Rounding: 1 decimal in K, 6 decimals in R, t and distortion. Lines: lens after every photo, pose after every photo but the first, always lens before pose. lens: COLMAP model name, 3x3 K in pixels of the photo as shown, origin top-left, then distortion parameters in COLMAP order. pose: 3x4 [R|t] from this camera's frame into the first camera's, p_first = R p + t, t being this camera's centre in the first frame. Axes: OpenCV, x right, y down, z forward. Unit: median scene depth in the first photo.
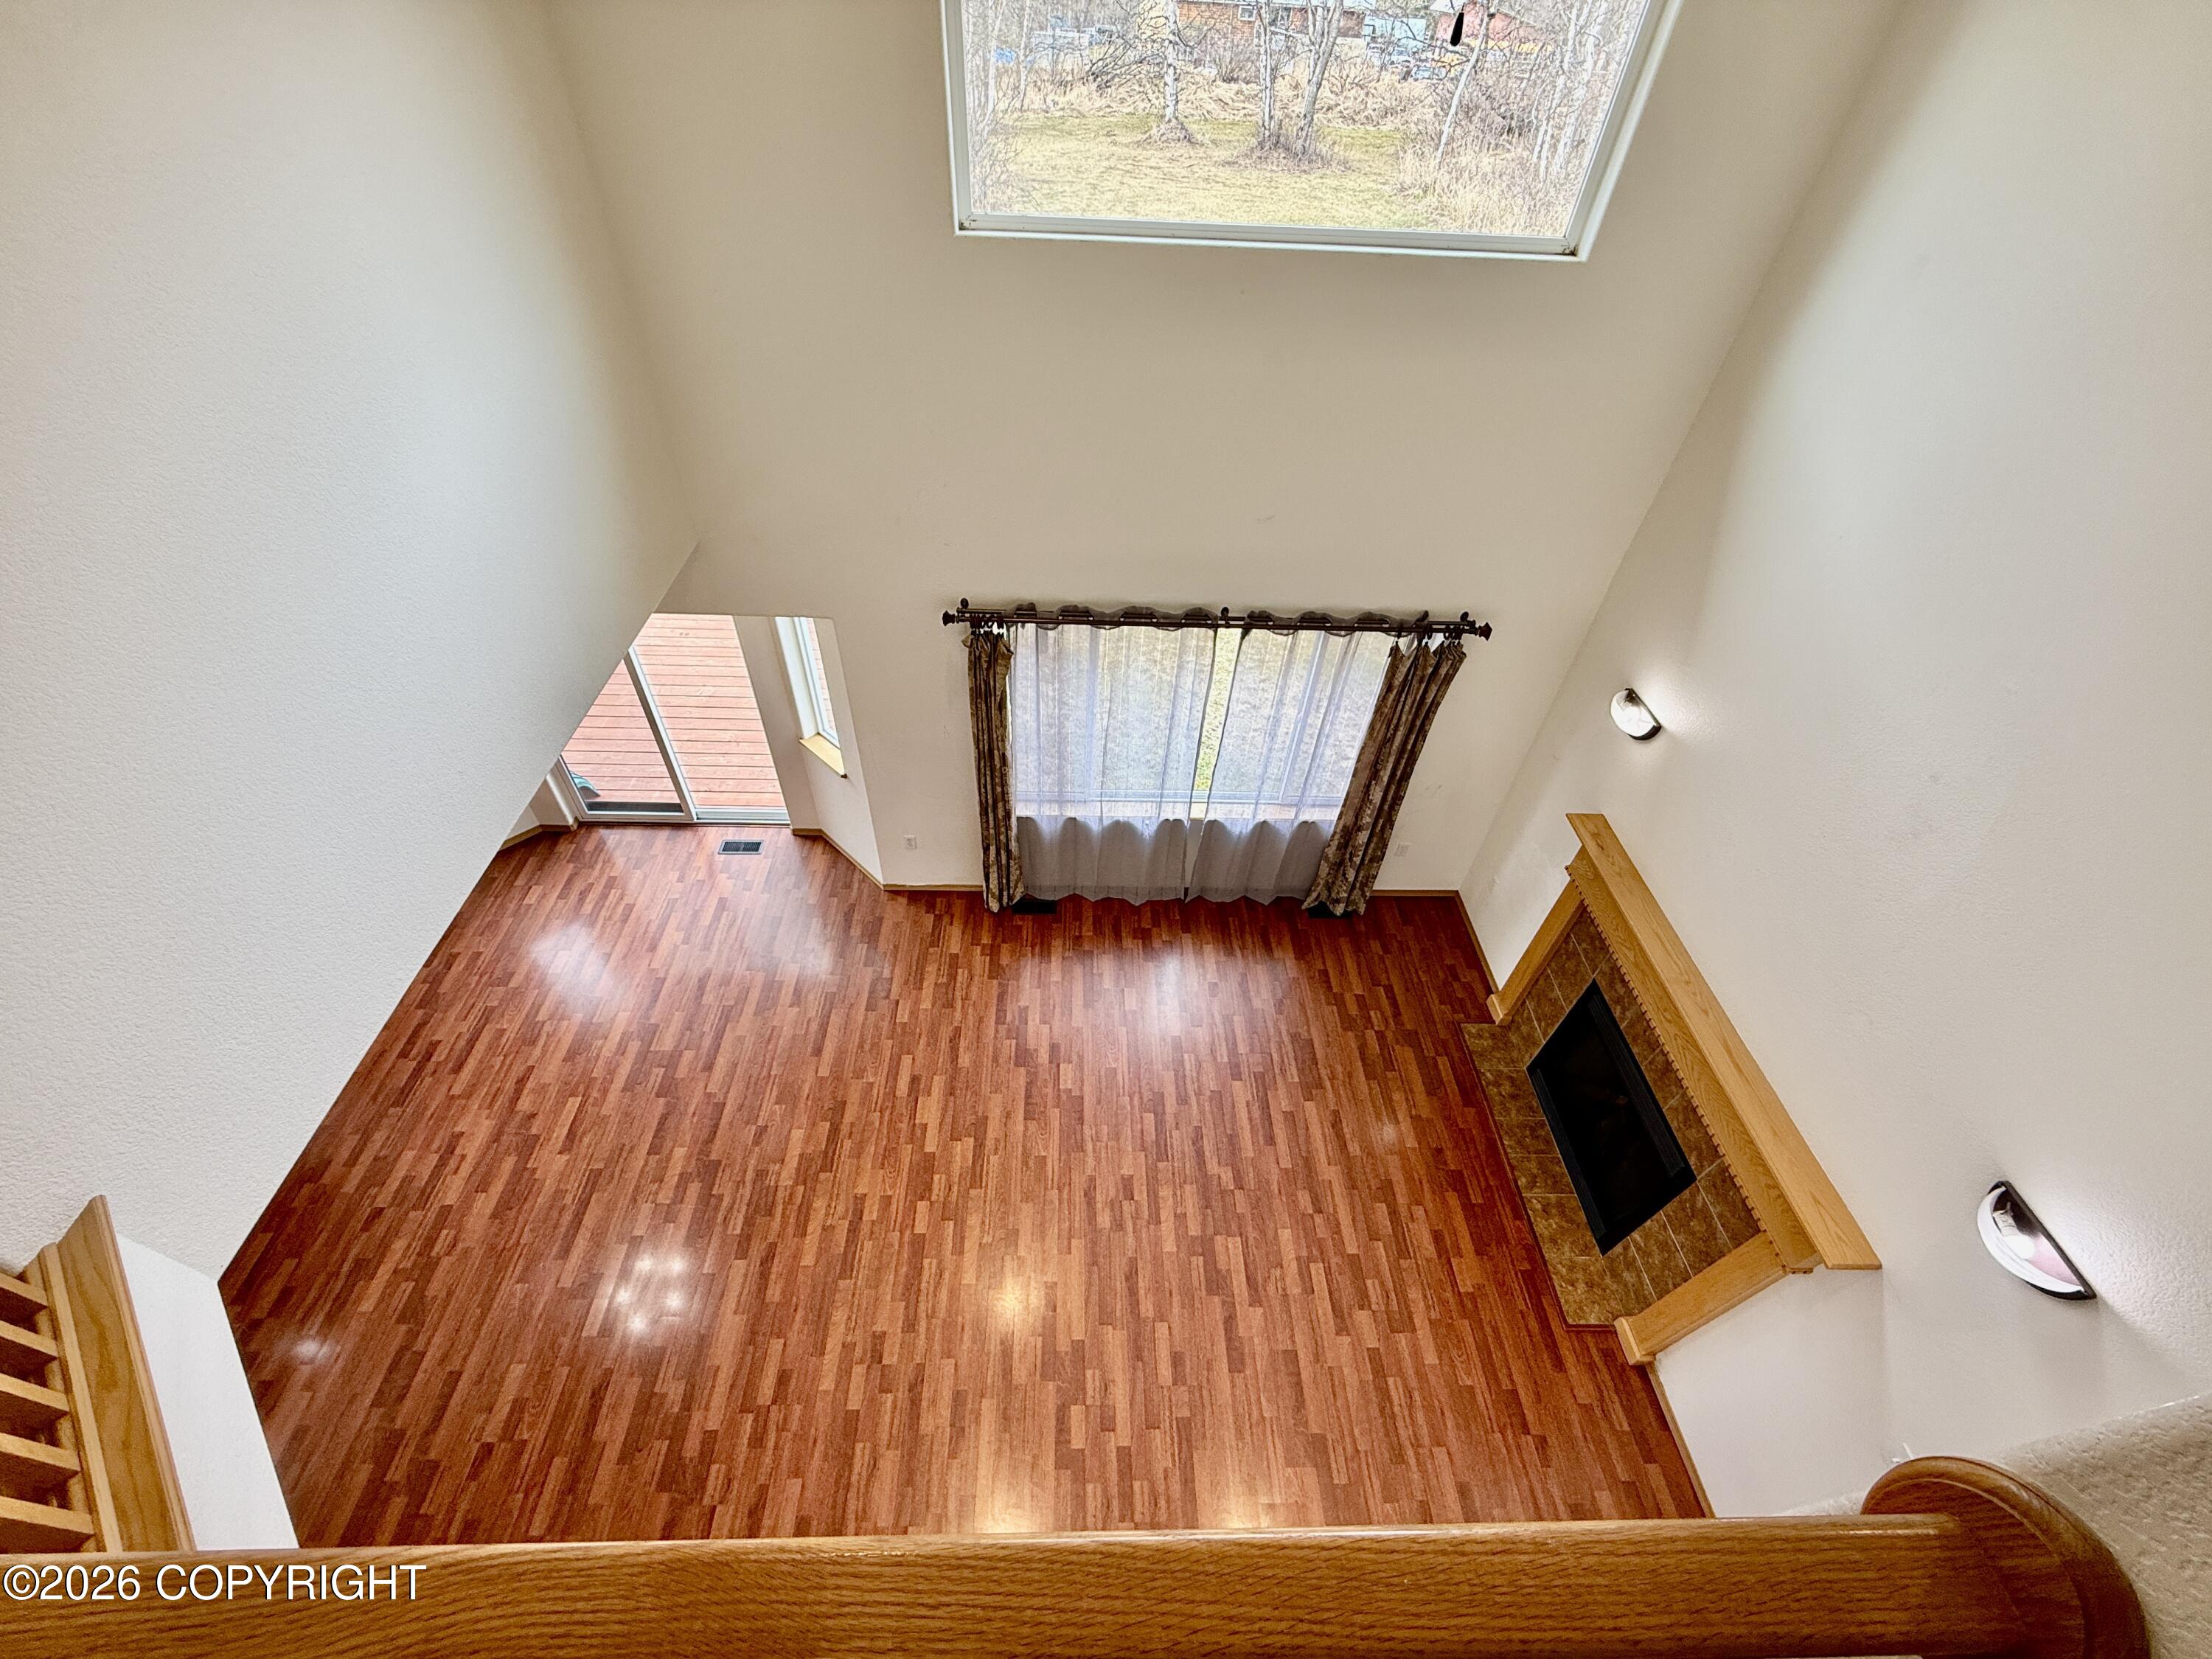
lens RADIAL K [[879.1, 0, 1101.6], [0, 879.1, 828.6], [0, 0, 1]] dist [0.000540, 0.000025]
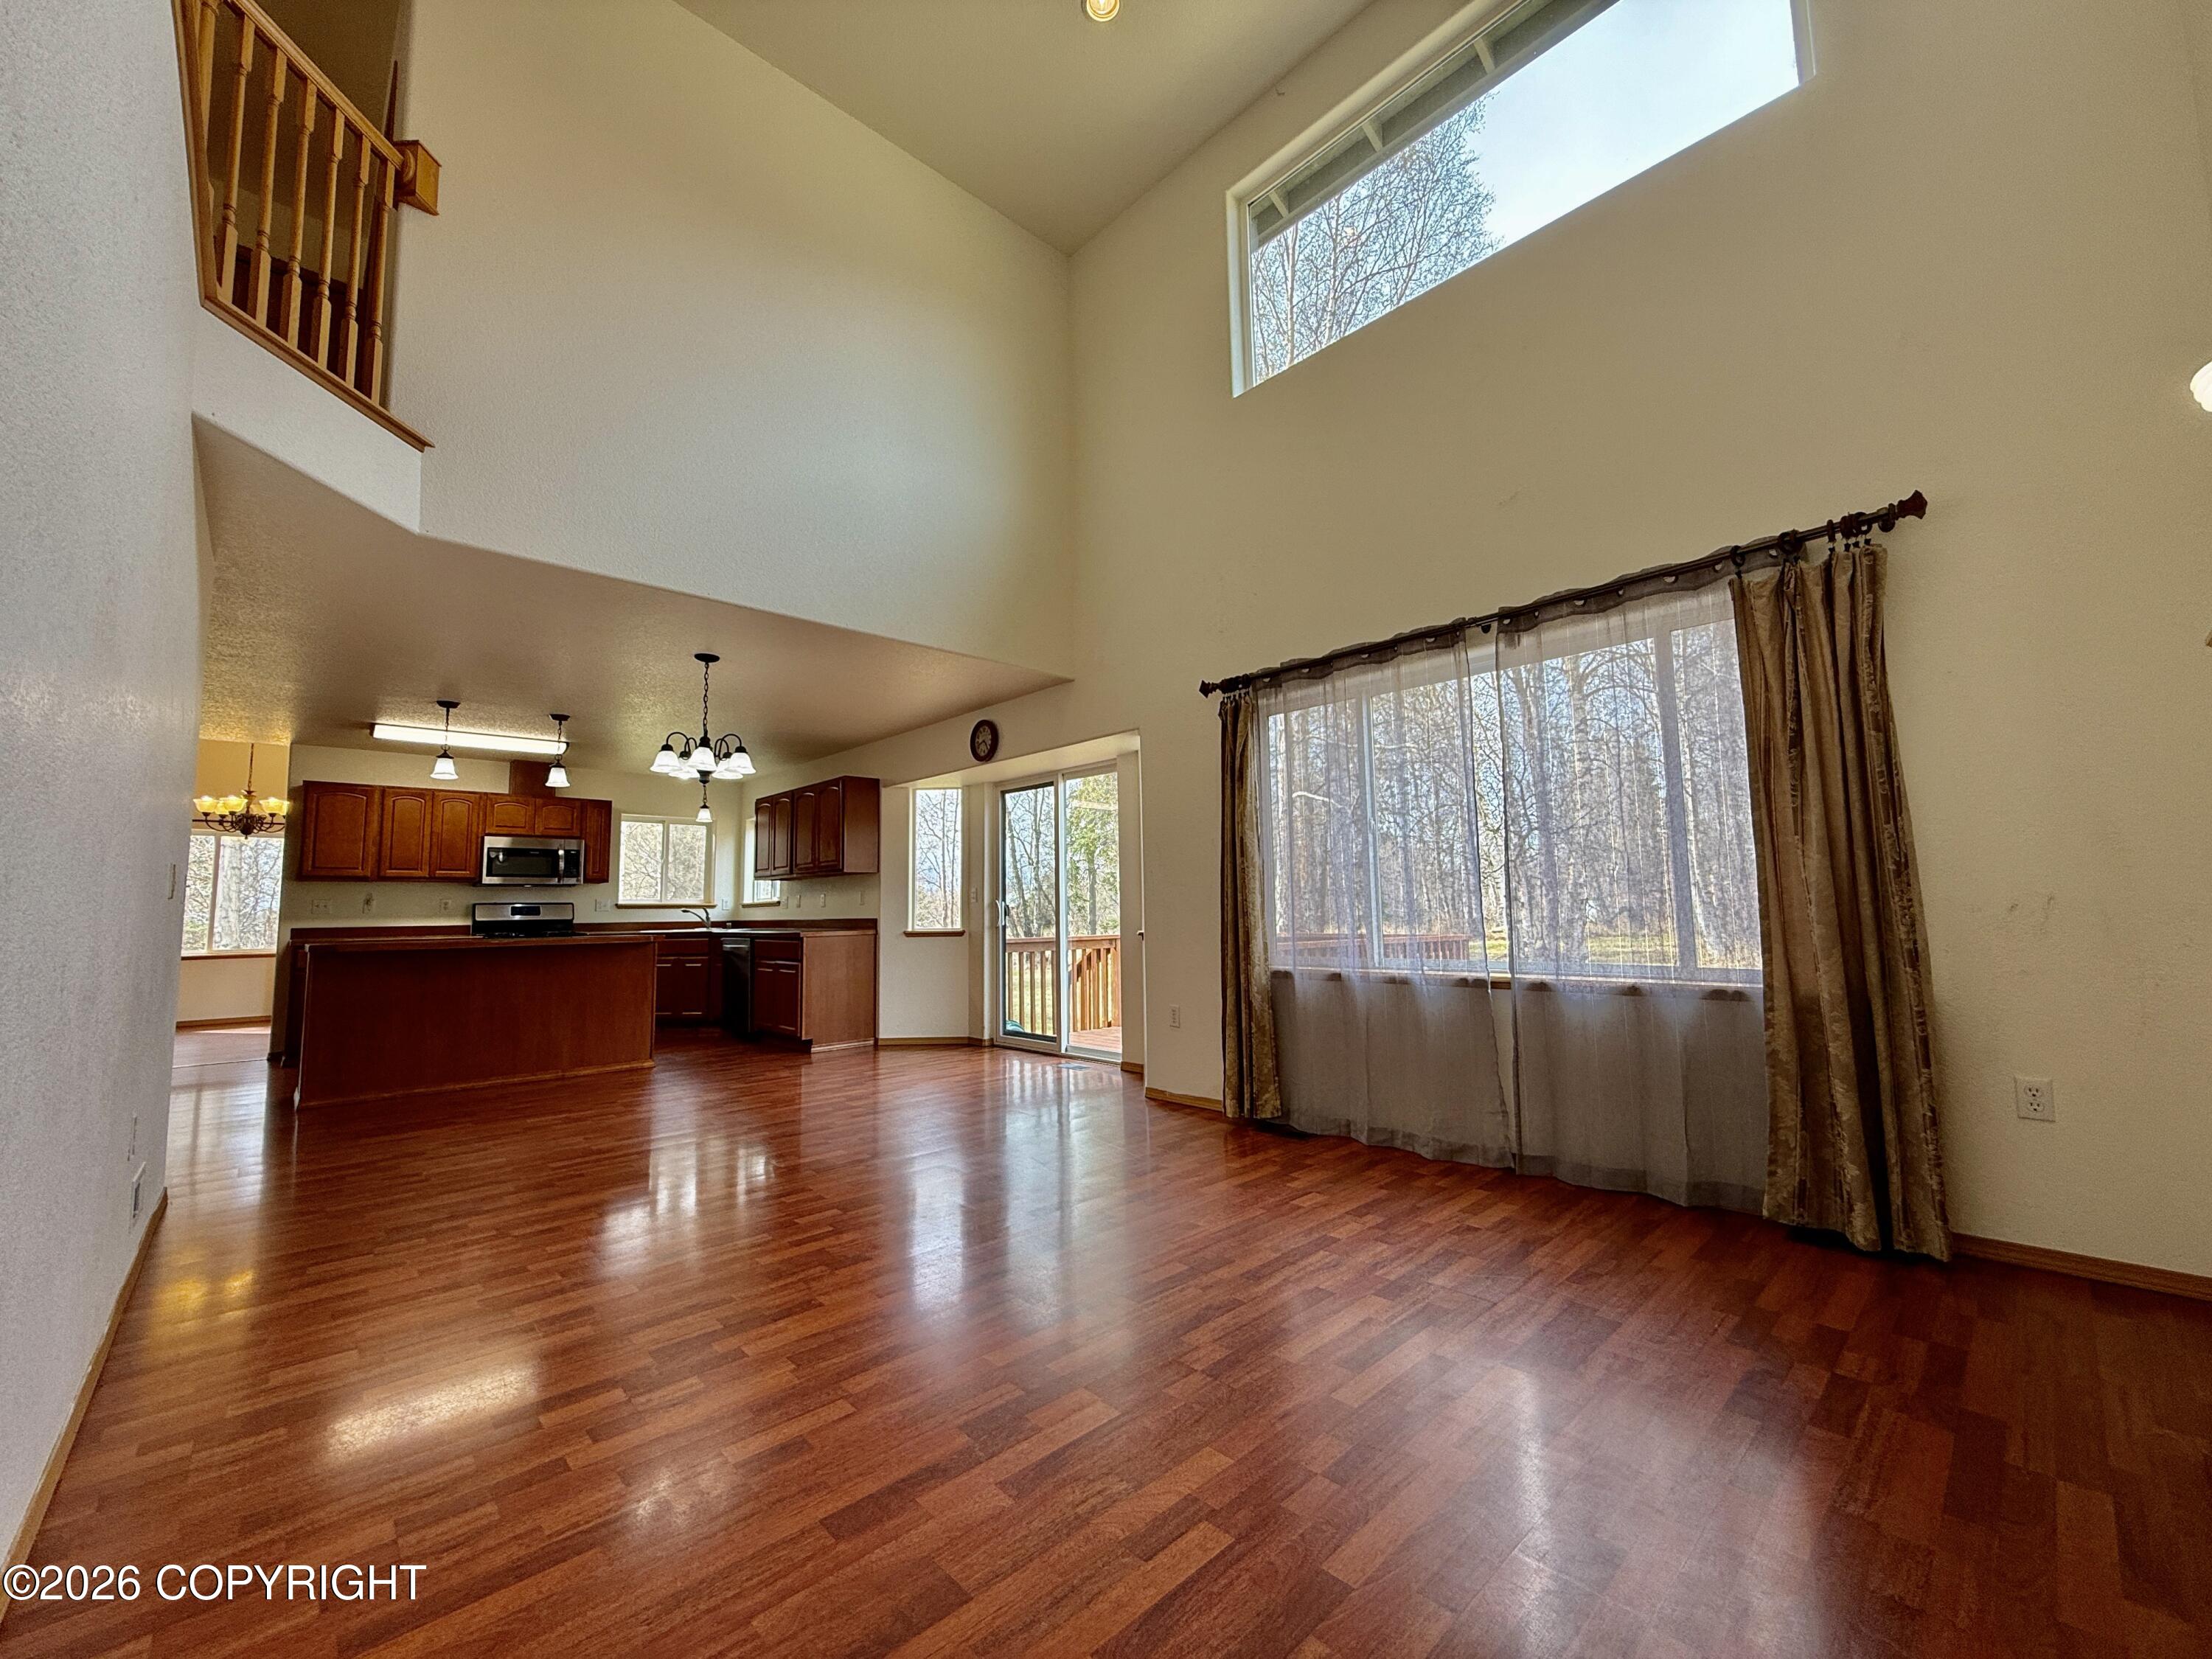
lens RADIAL K [[884.5, 0, 1098.8], [0, 884.5, 830.4], [0, 0, 1]] dist [-0.001591, -0.000154]
pose [[0.667646, -0.120294, -0.734696, 0.476210], [-0.490529, 0.671274, -0.555673, 0.506818], [0.560026, 0.731382, 0.389166, 0.623586]]
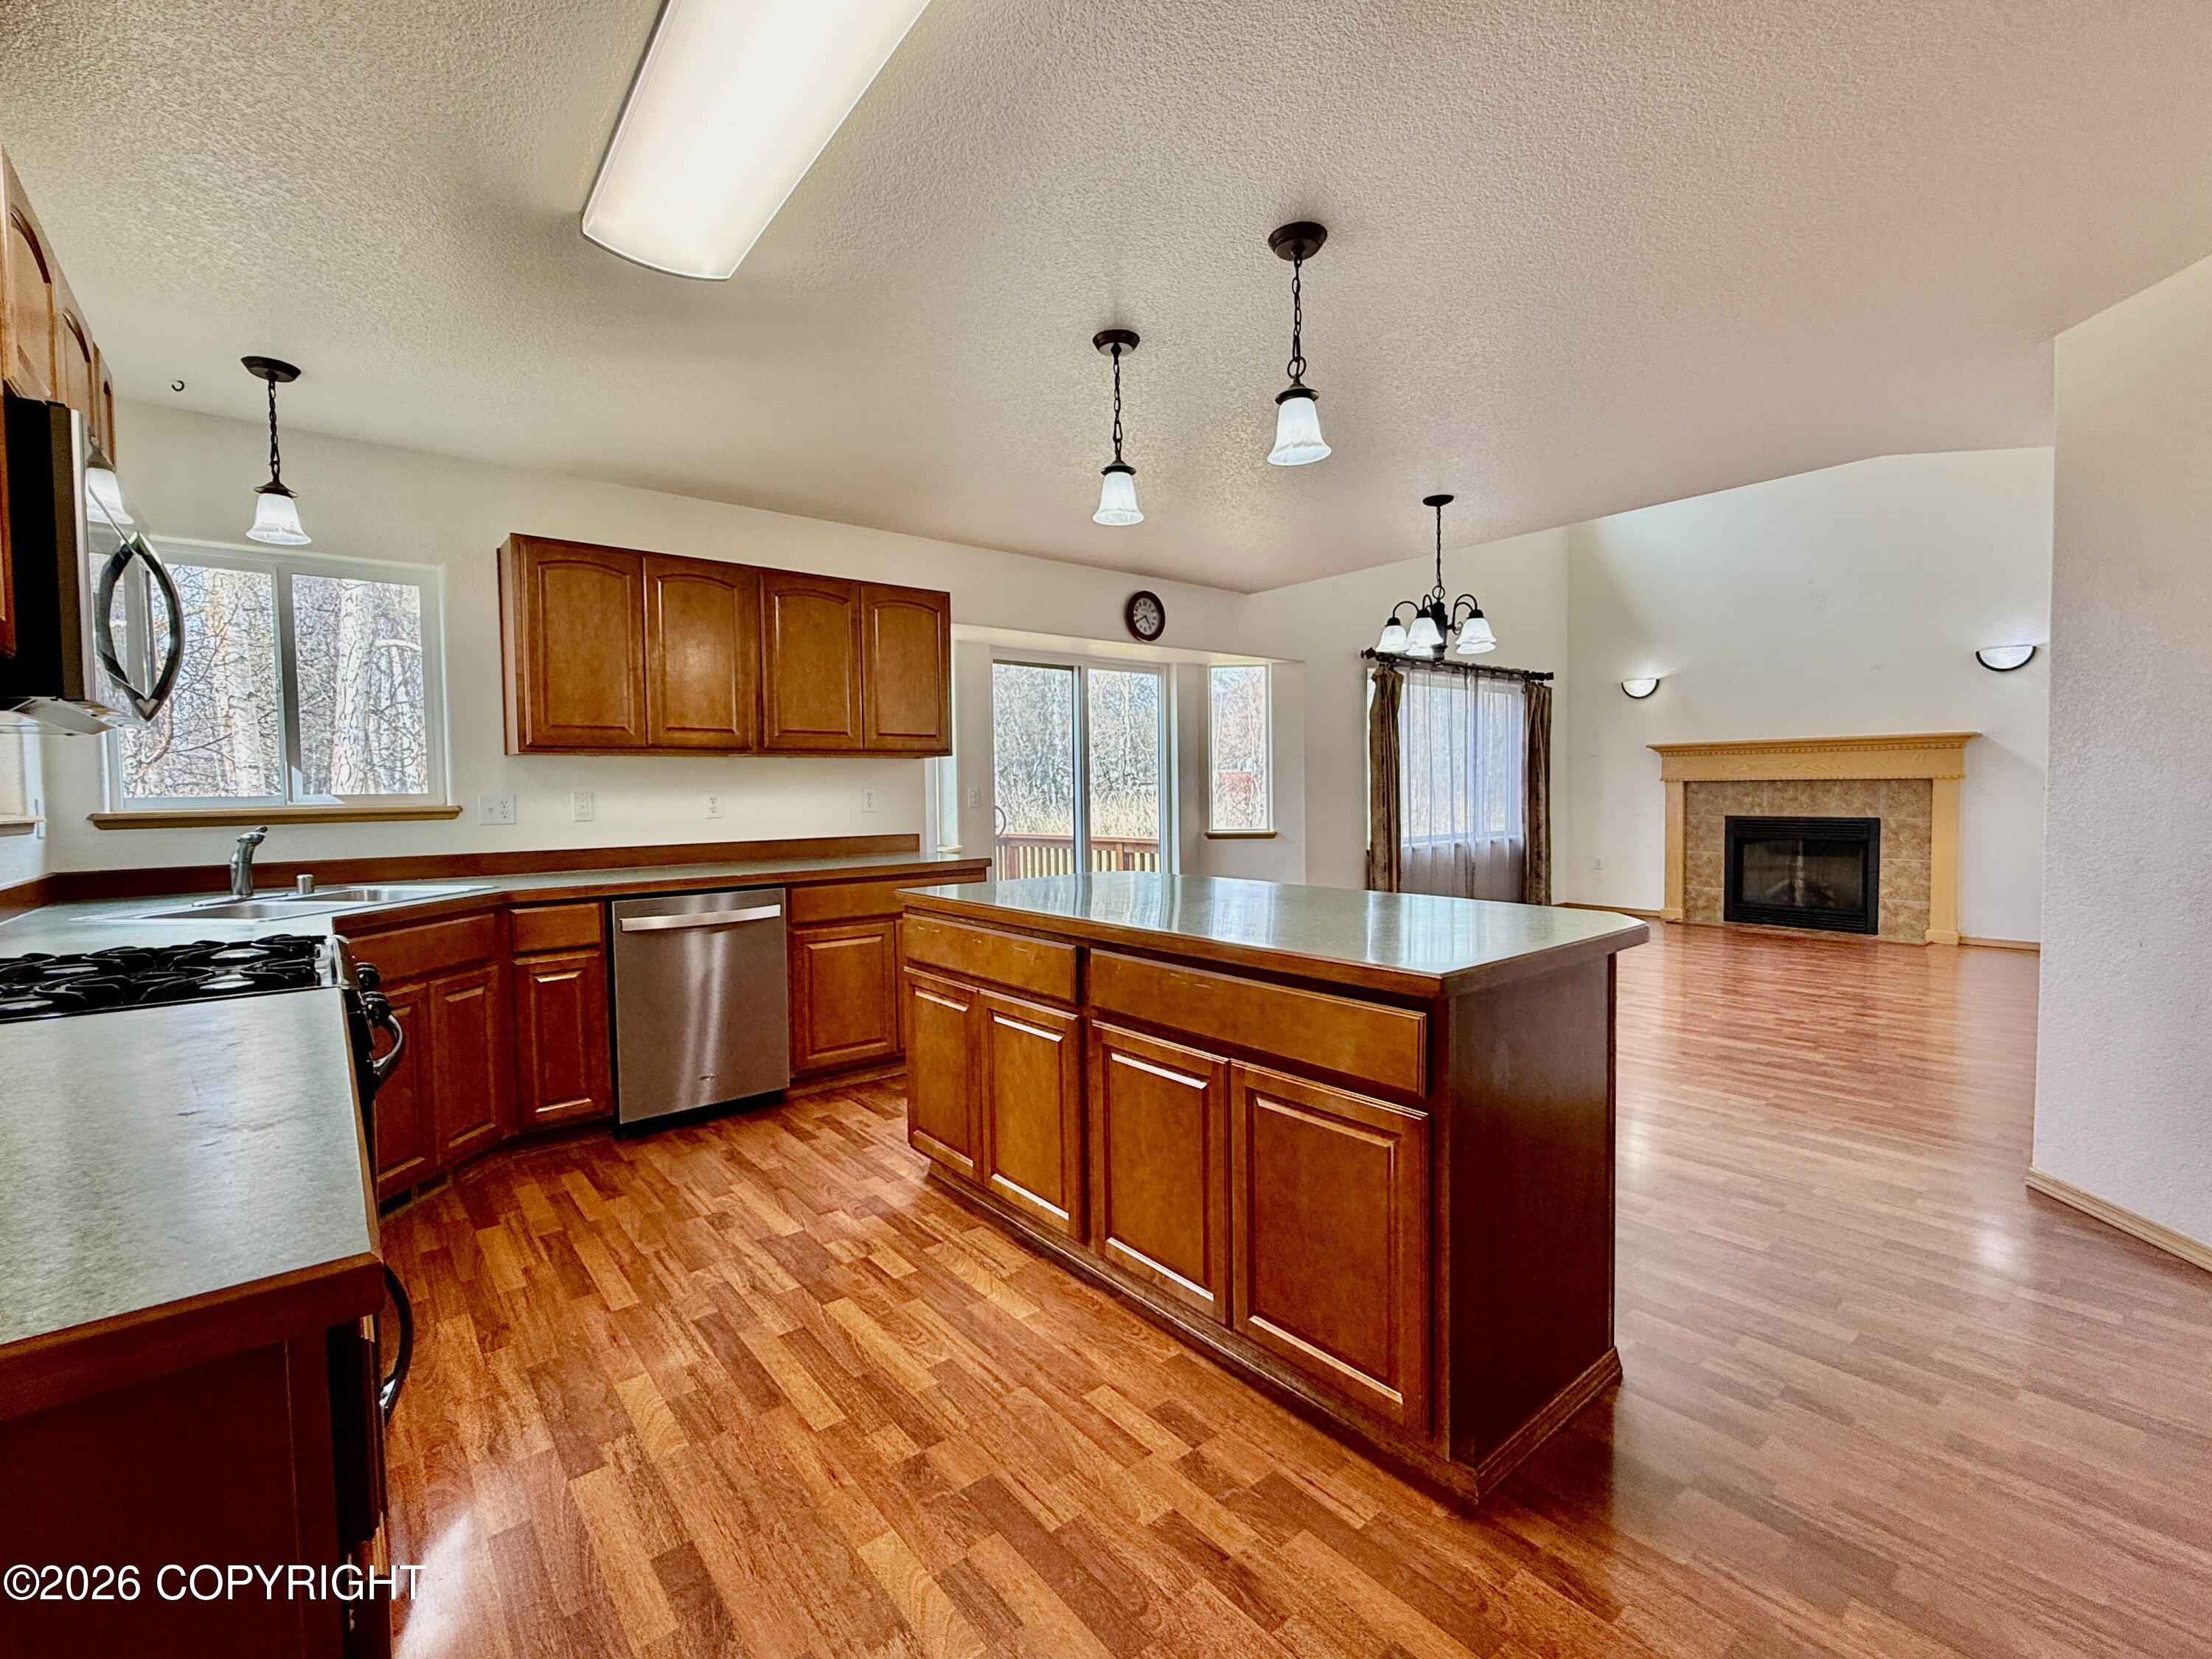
lens RADIAL K [[955.0, 0, 1110.0], [0, 955.0, 822.9], [0, 0, 1]] dist [0.001401, 0.000225]
pose [[0.775862, -0.077251, 0.626155, -1.471520], [0.476086, 0.722923, -0.500724, 0.532429], [-0.413981, 0.686596, 0.597667, 0.416184]]
